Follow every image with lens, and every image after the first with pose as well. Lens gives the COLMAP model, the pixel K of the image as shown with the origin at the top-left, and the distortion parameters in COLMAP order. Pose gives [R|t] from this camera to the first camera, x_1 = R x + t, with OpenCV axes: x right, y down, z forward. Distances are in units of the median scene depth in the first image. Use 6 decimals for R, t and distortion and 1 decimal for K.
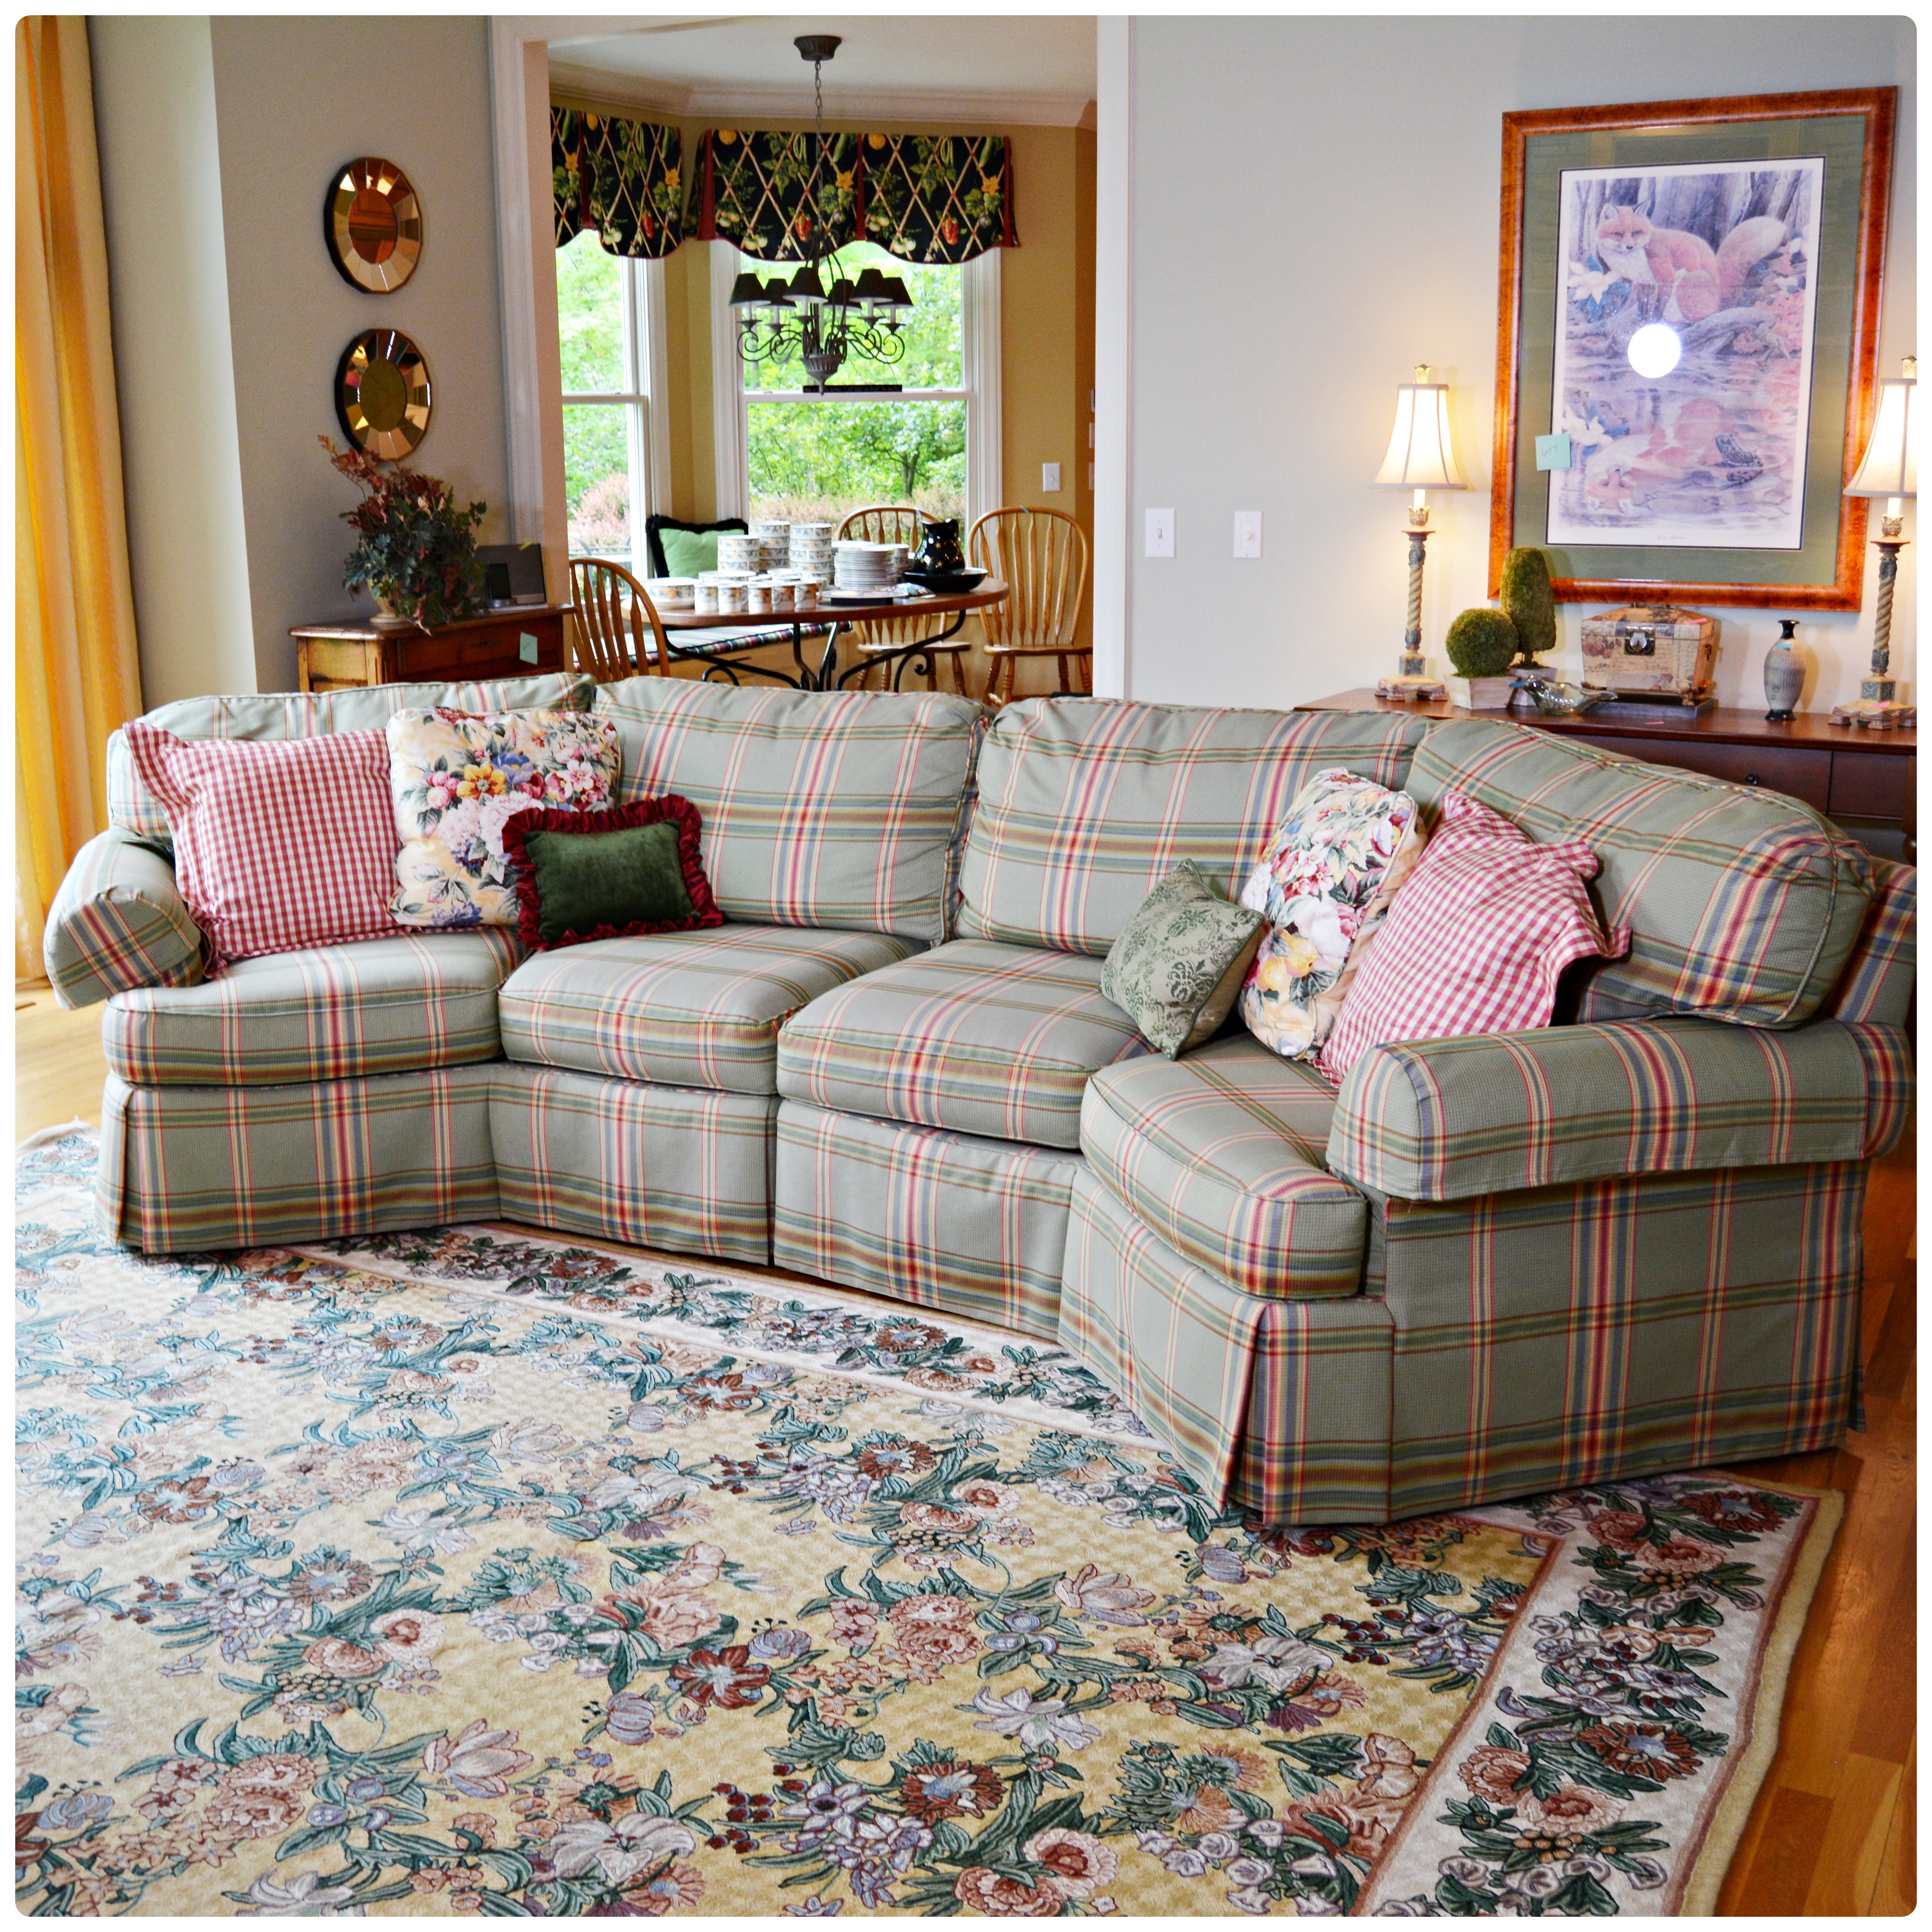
lens RADIAL K [[2244.8, 0, 831.8], [0, 2244.8, 975.9], [0, 0, 1]] dist [-0.093775, 0.035379]
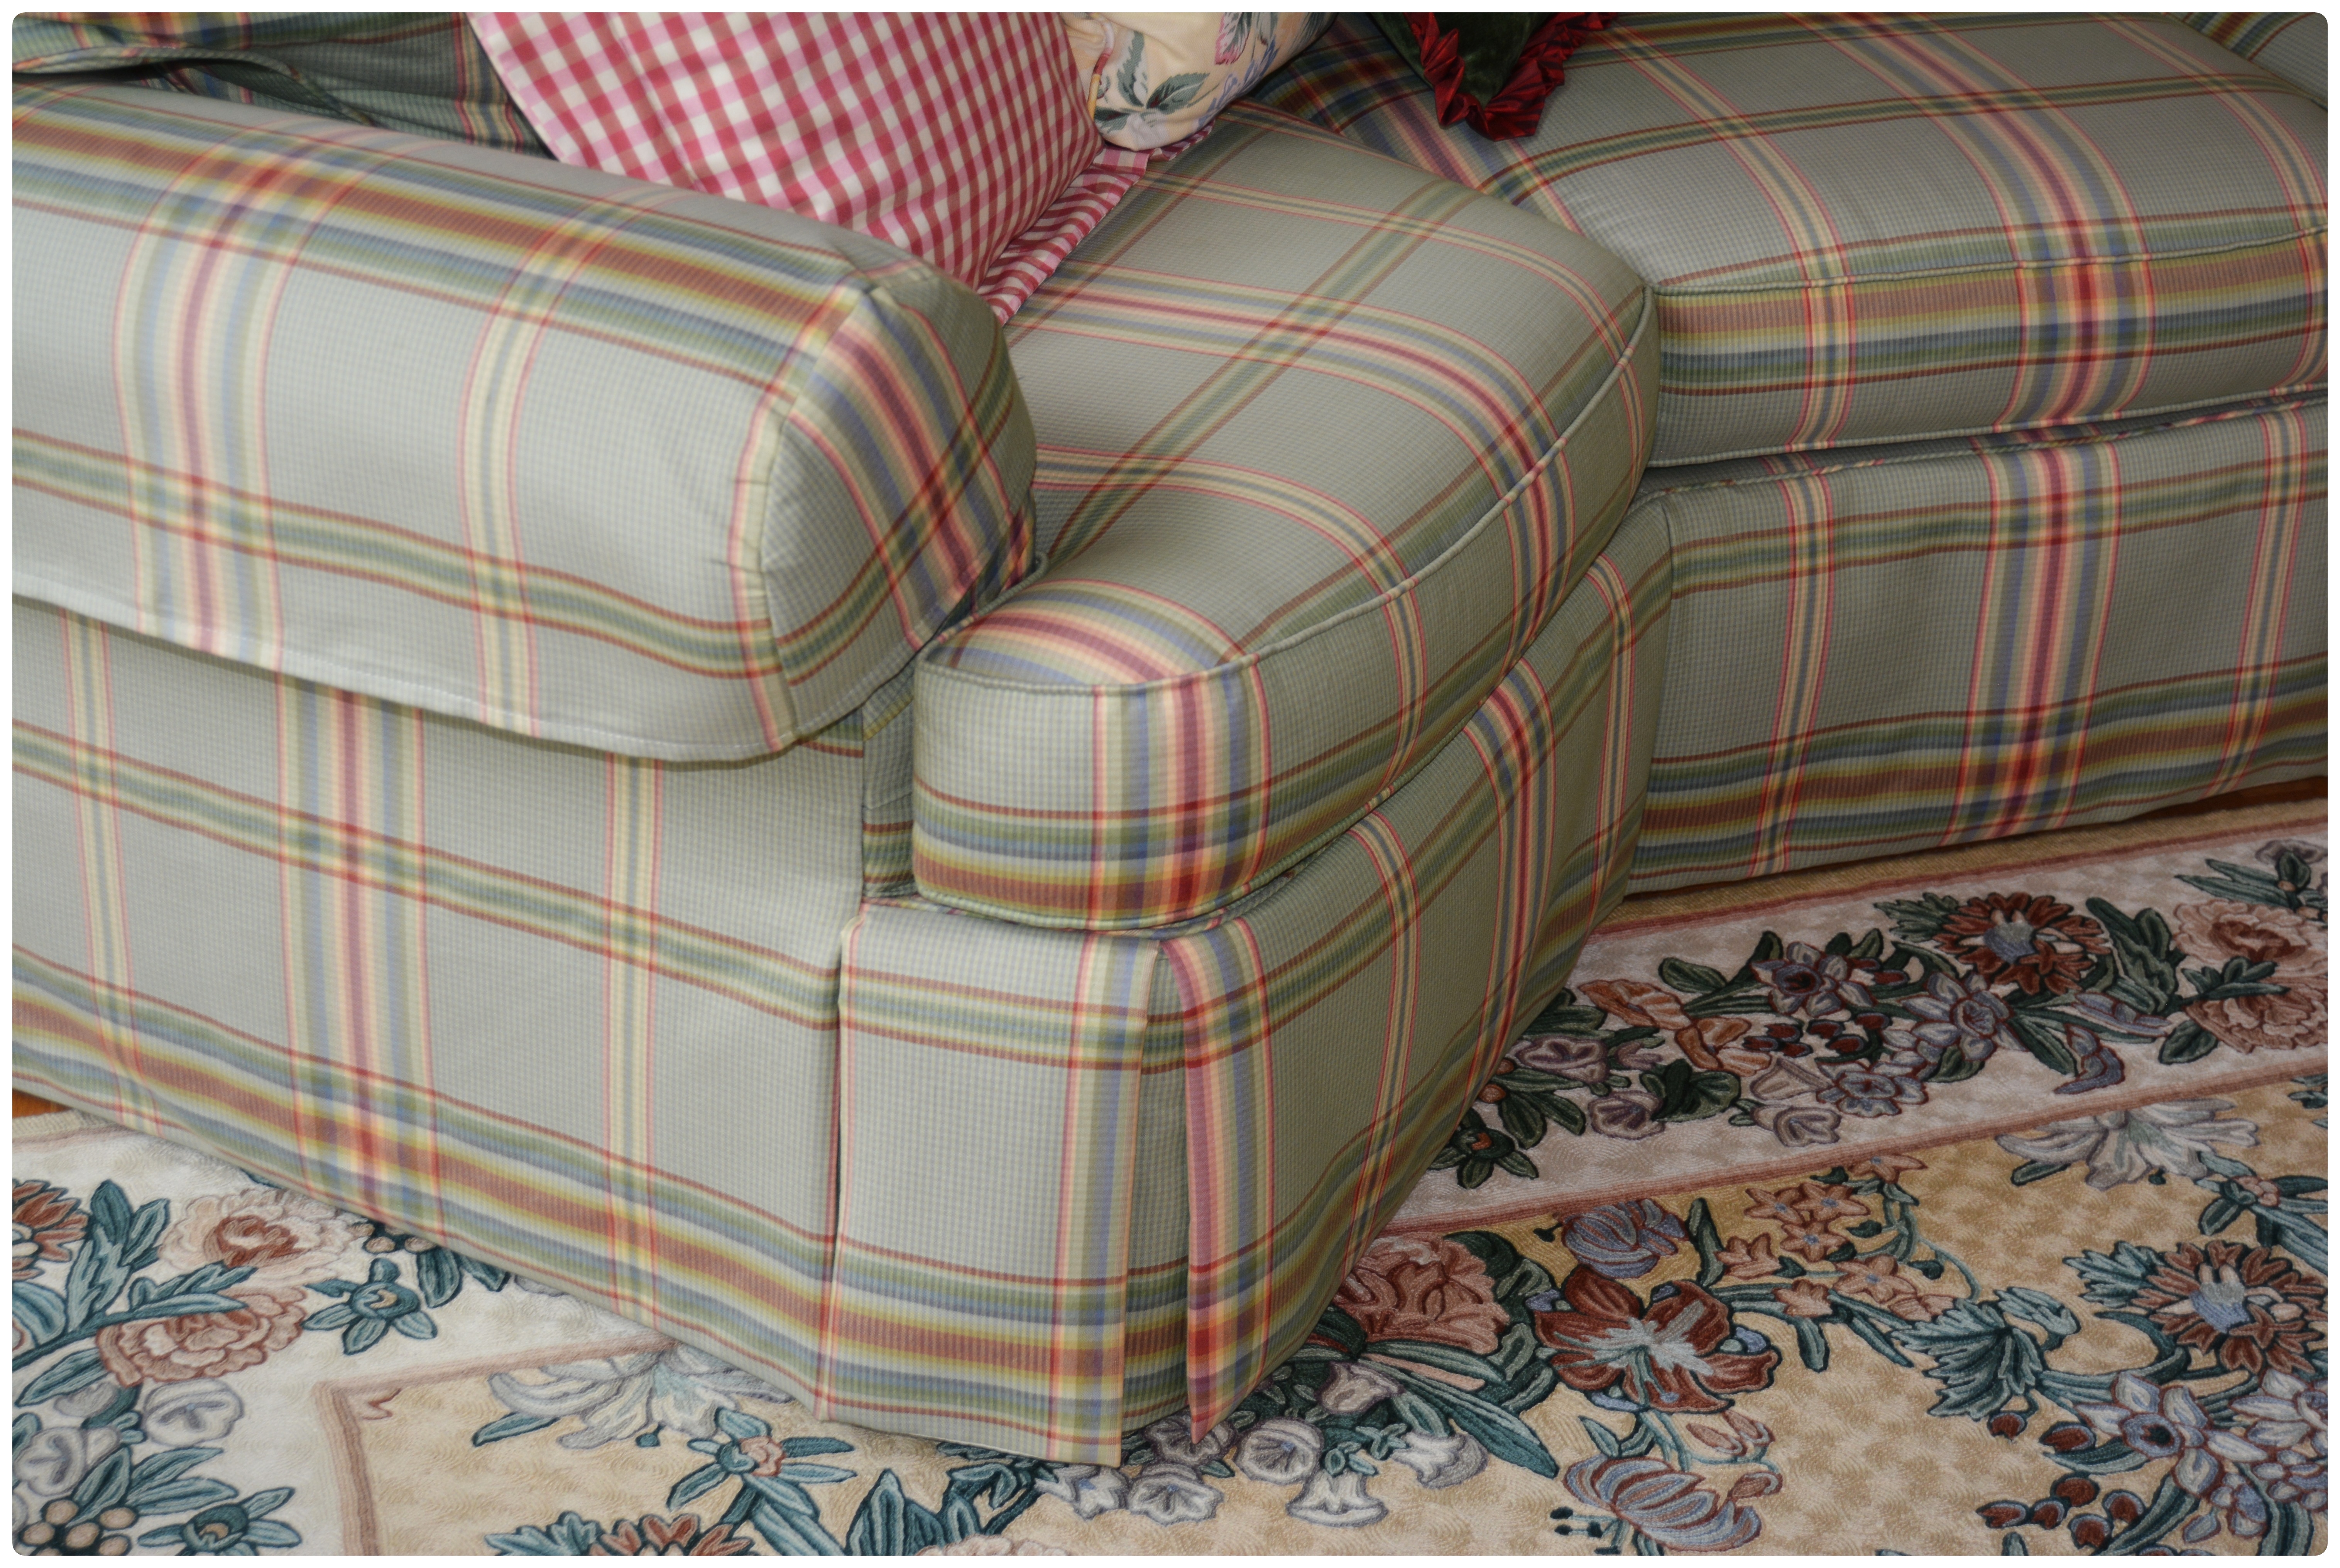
lens RADIAL K [[3692.4, 0, 1174.3], [0, 3692.4, 791.0], [0, 0, 1]] dist [-0.037381, -0.057632]
pose [[0.668004, -0.334250, 0.664866, -0.568642], [0.134340, 0.932935, 0.334043, -0.112746], [-0.731931, -0.133824, 0.668108, 0.639846]]
